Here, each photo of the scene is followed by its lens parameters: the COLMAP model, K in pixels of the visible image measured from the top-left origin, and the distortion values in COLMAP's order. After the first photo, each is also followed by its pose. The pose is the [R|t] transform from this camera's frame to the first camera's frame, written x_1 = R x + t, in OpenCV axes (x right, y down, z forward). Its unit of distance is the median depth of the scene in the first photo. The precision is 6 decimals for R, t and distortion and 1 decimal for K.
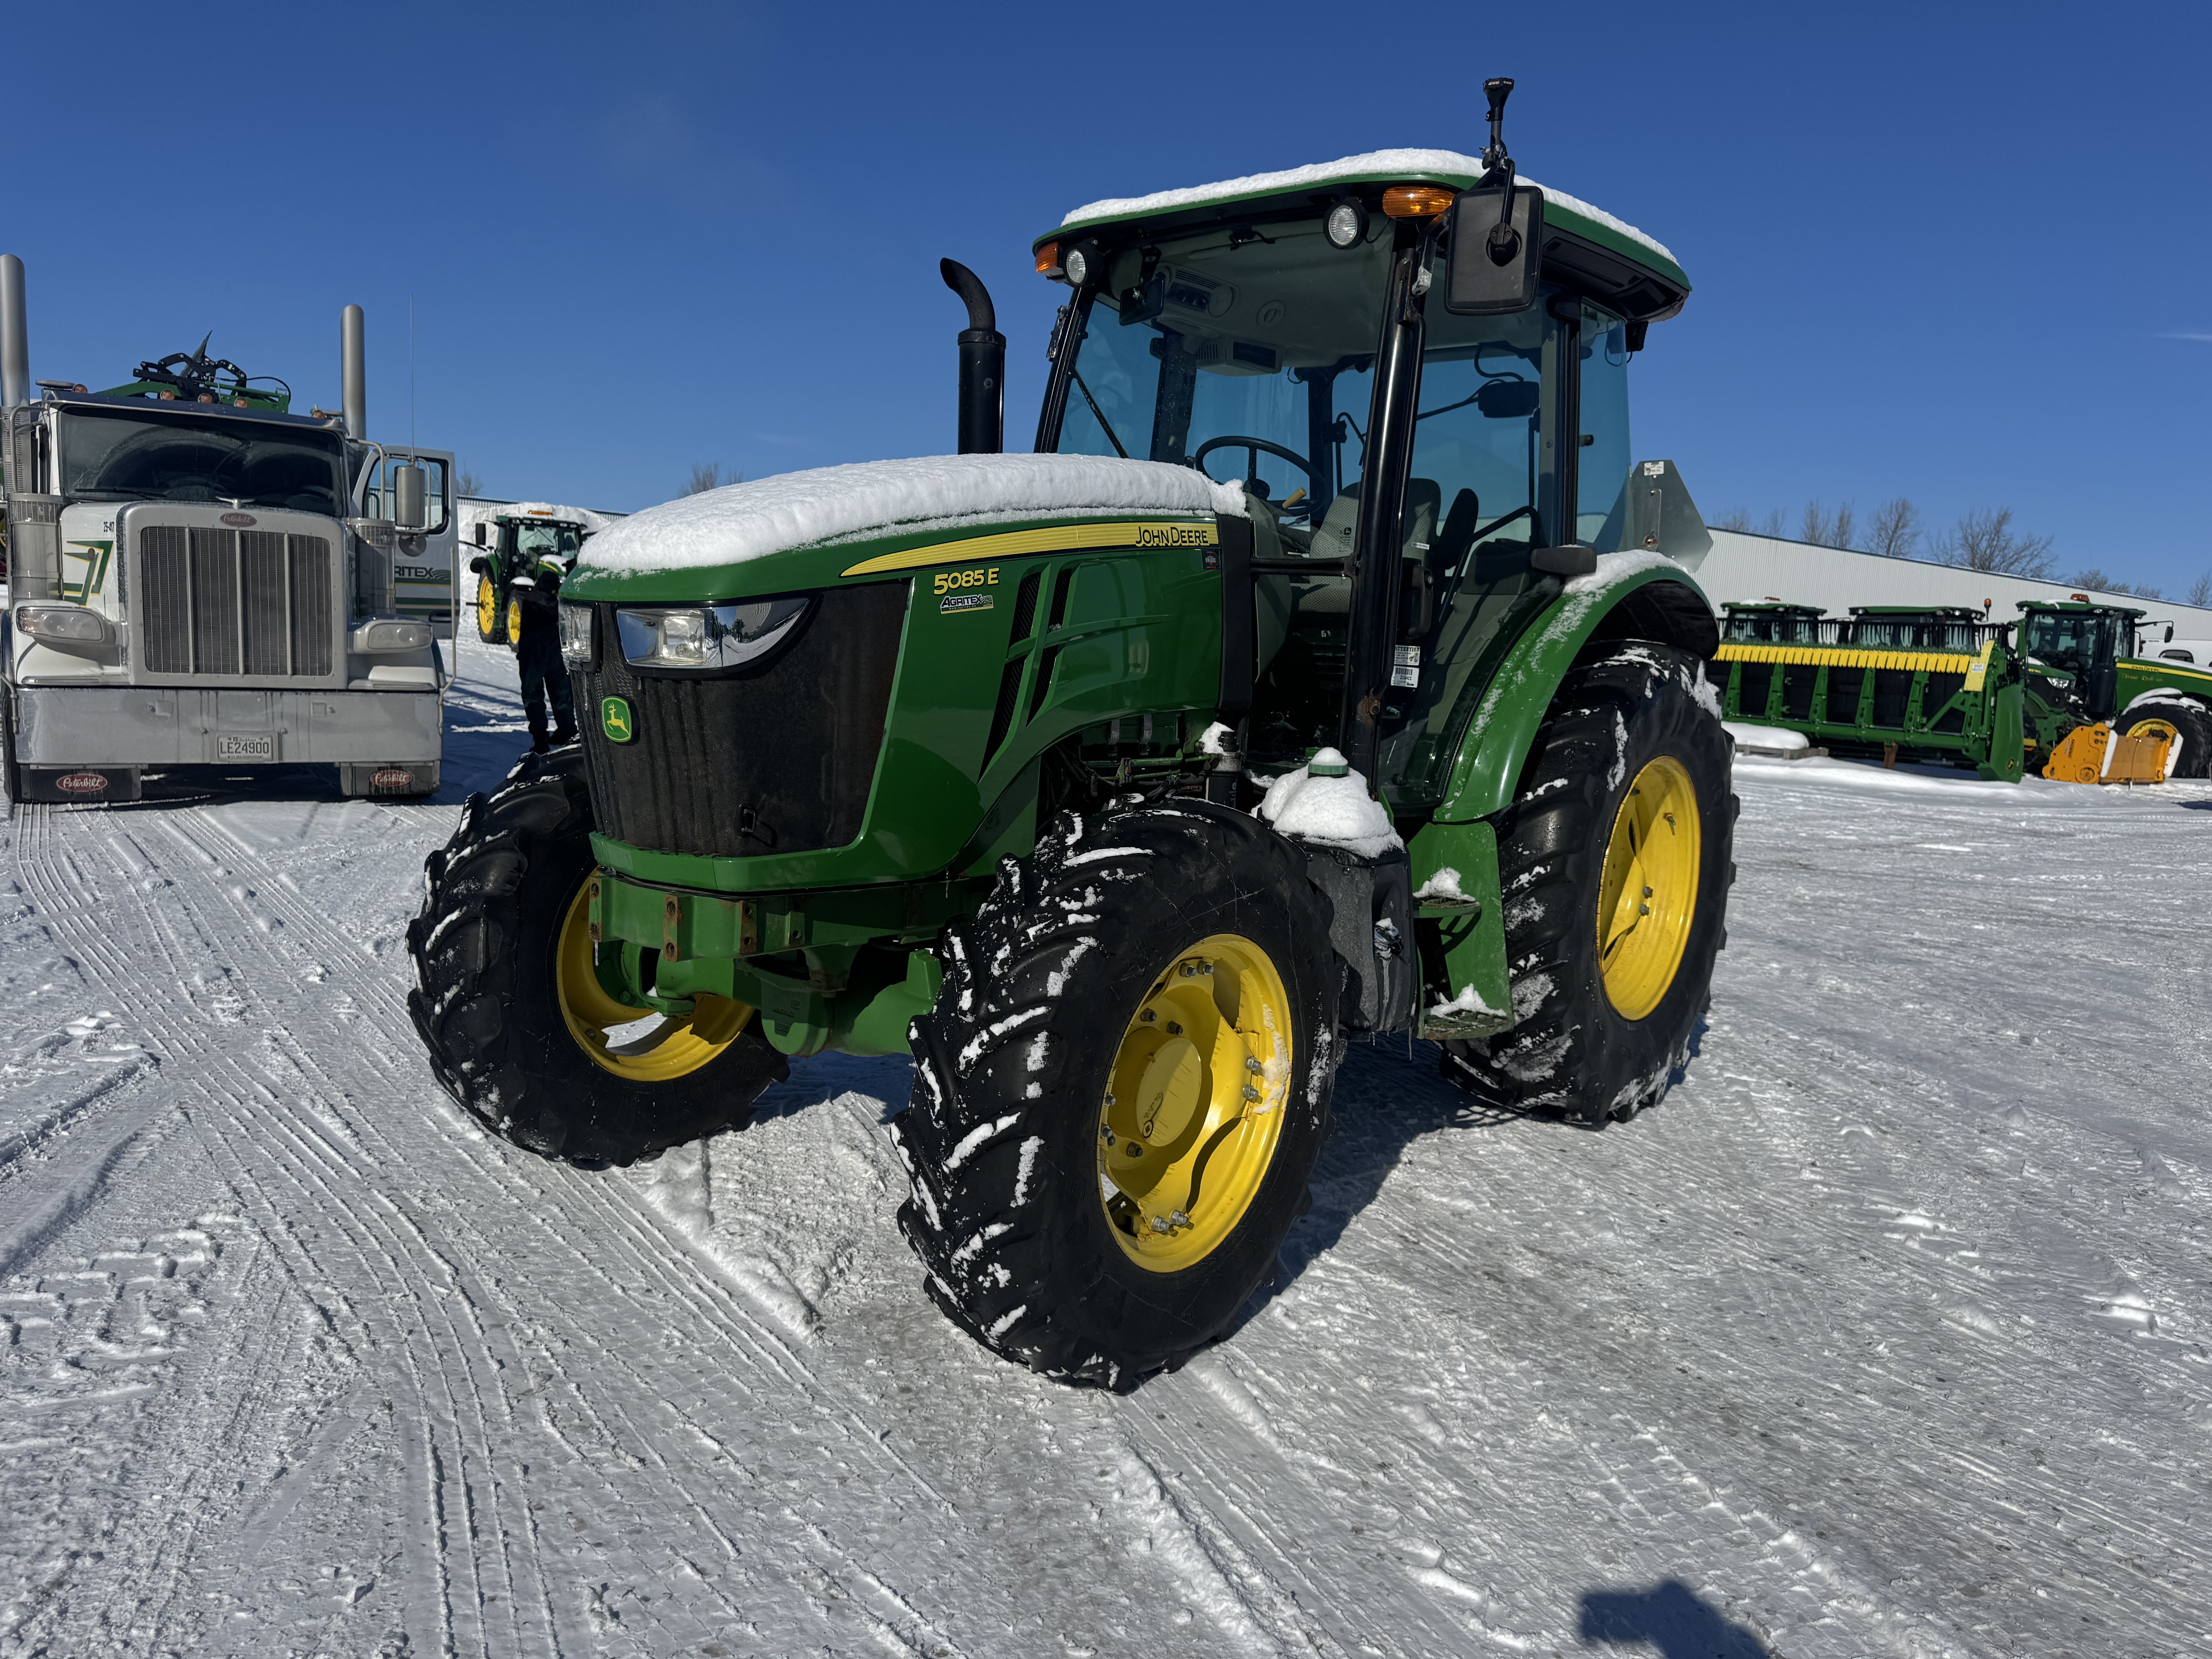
lens RADIAL K [[1525.3, 0, 1106.0], [0, 1525.3, 829.5], [0, 0, 1]] dist [0.008780, 0.002105]
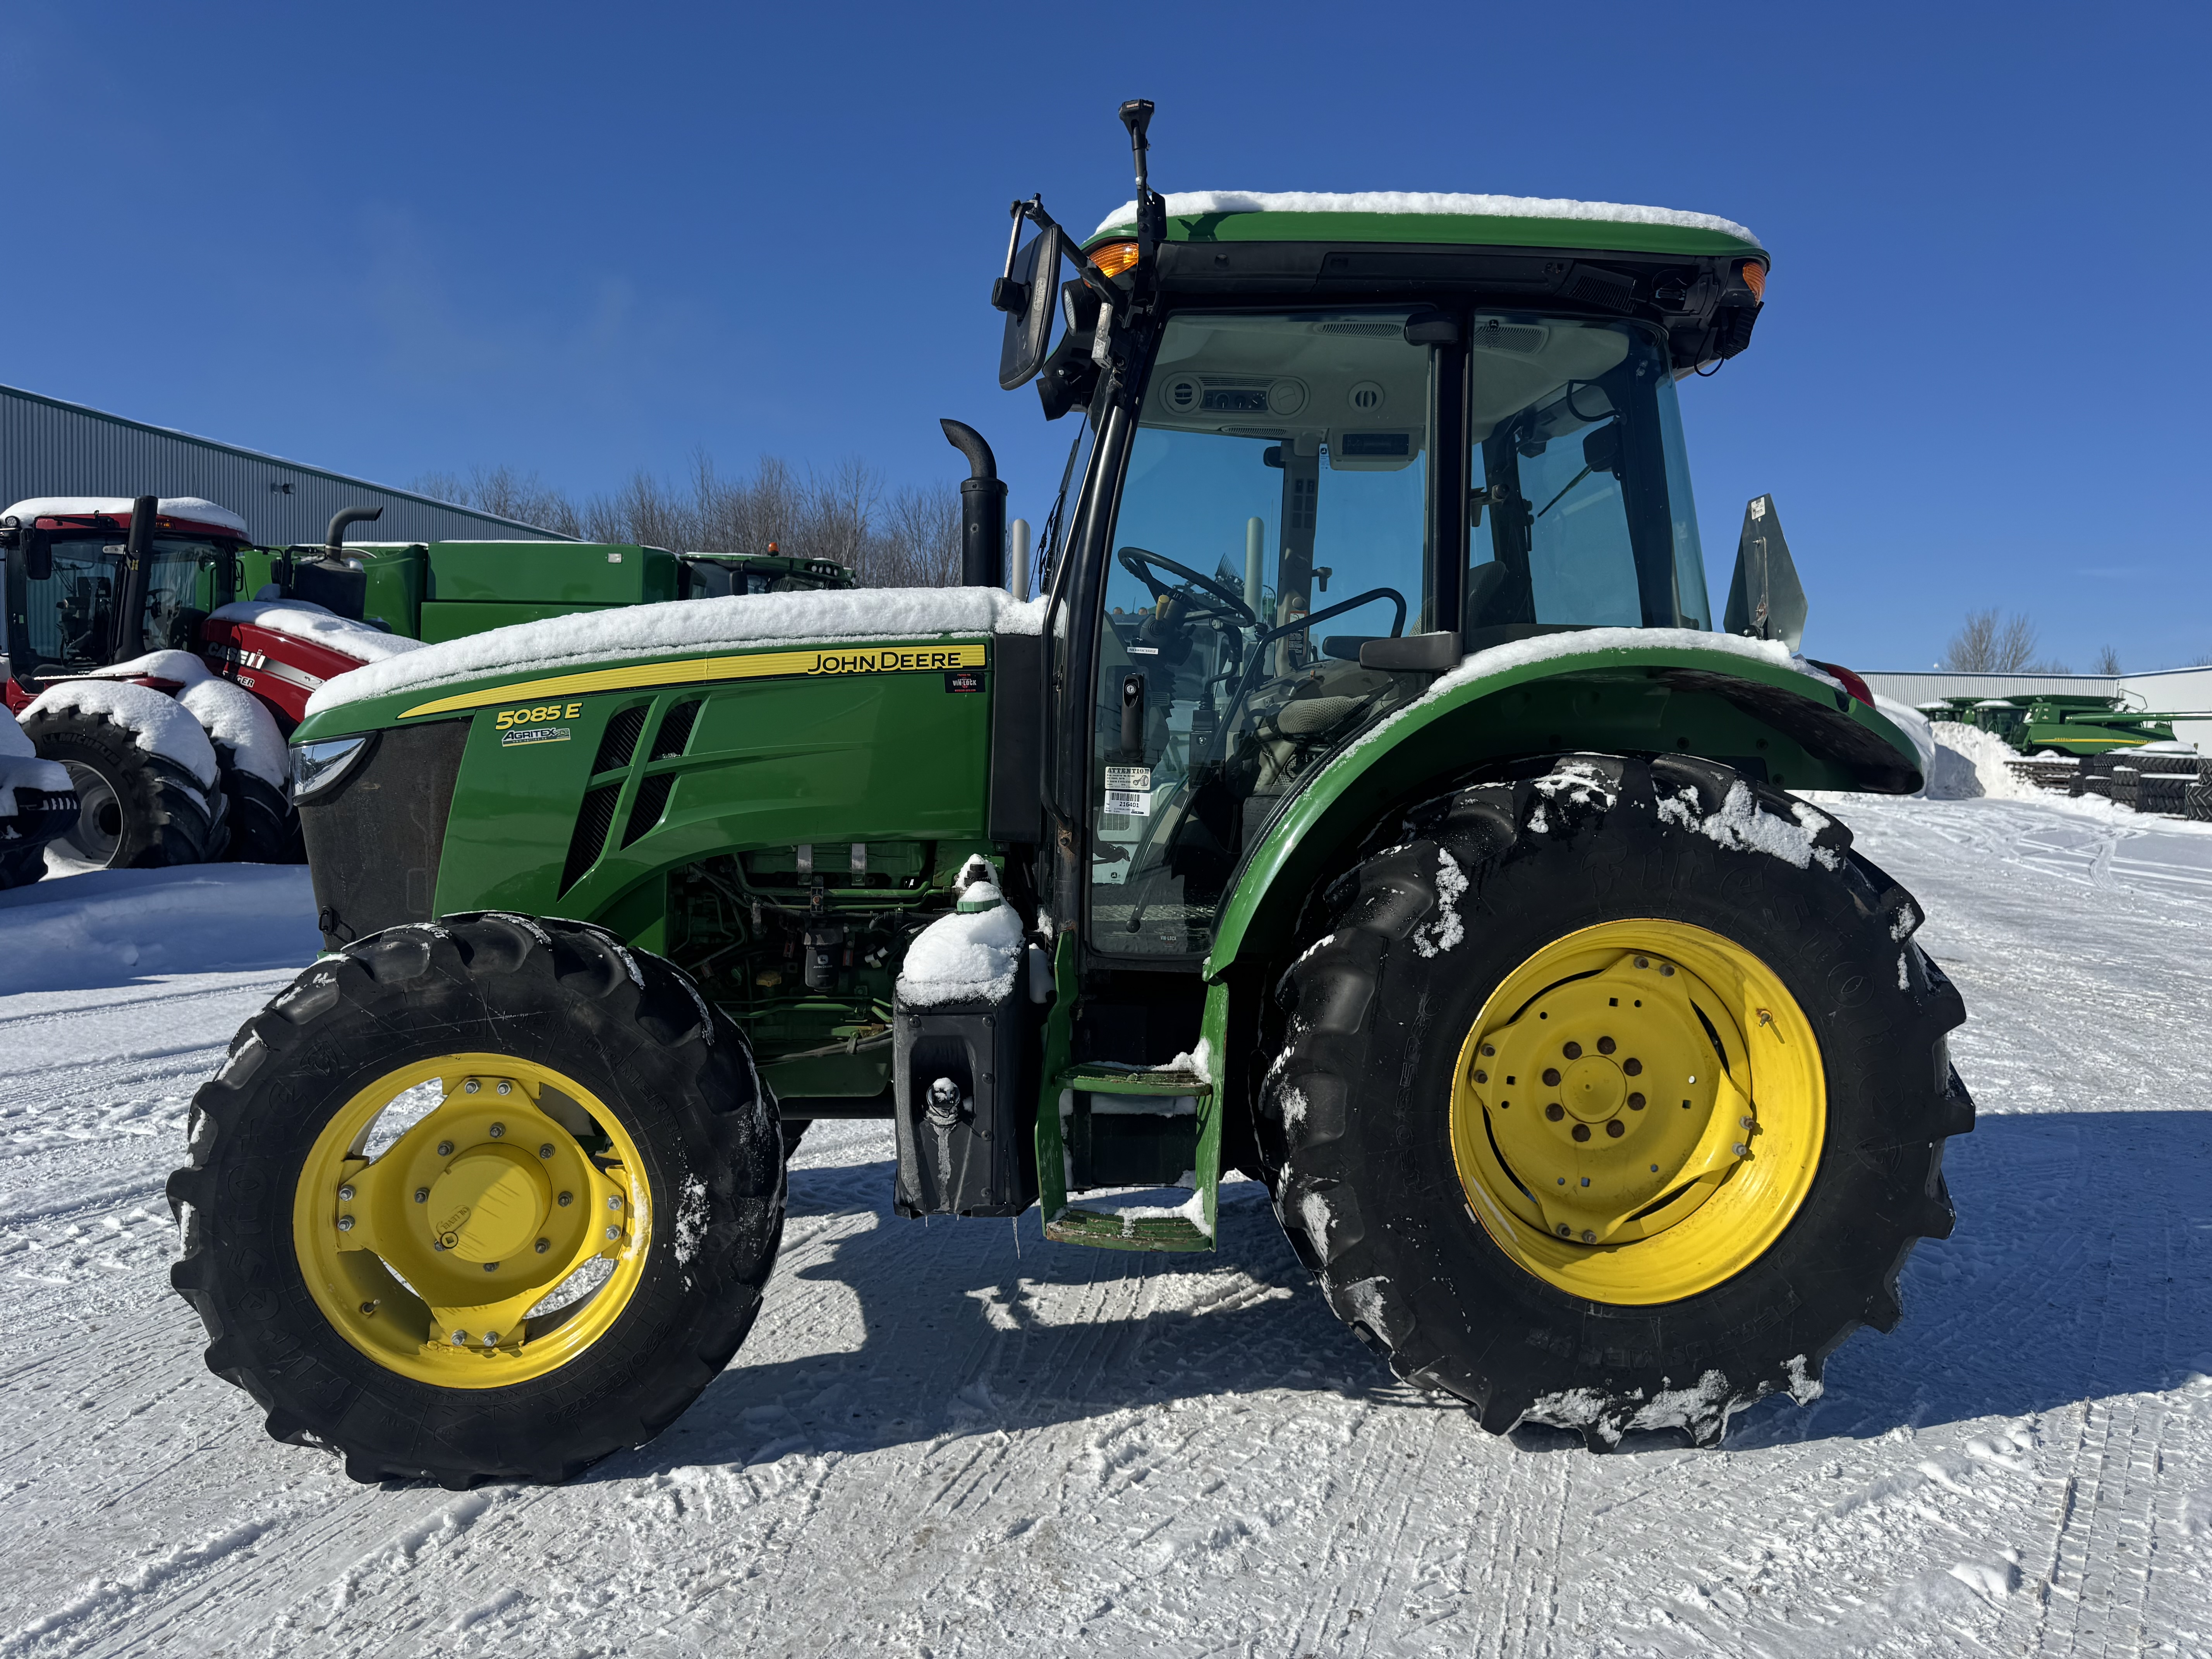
lens RADIAL K [[1451.1, 0, 1106.0], [0, 1451.1, 829.5], [0, 0, 1]] dist [0.027865, 0.000049]
pose [[0.730736, 0.000240, -0.682660, 0.842790], [-0.071804, 0.994480, -0.076511, -0.026669], [0.678873, 0.104927, 0.726719, 0.467808]]
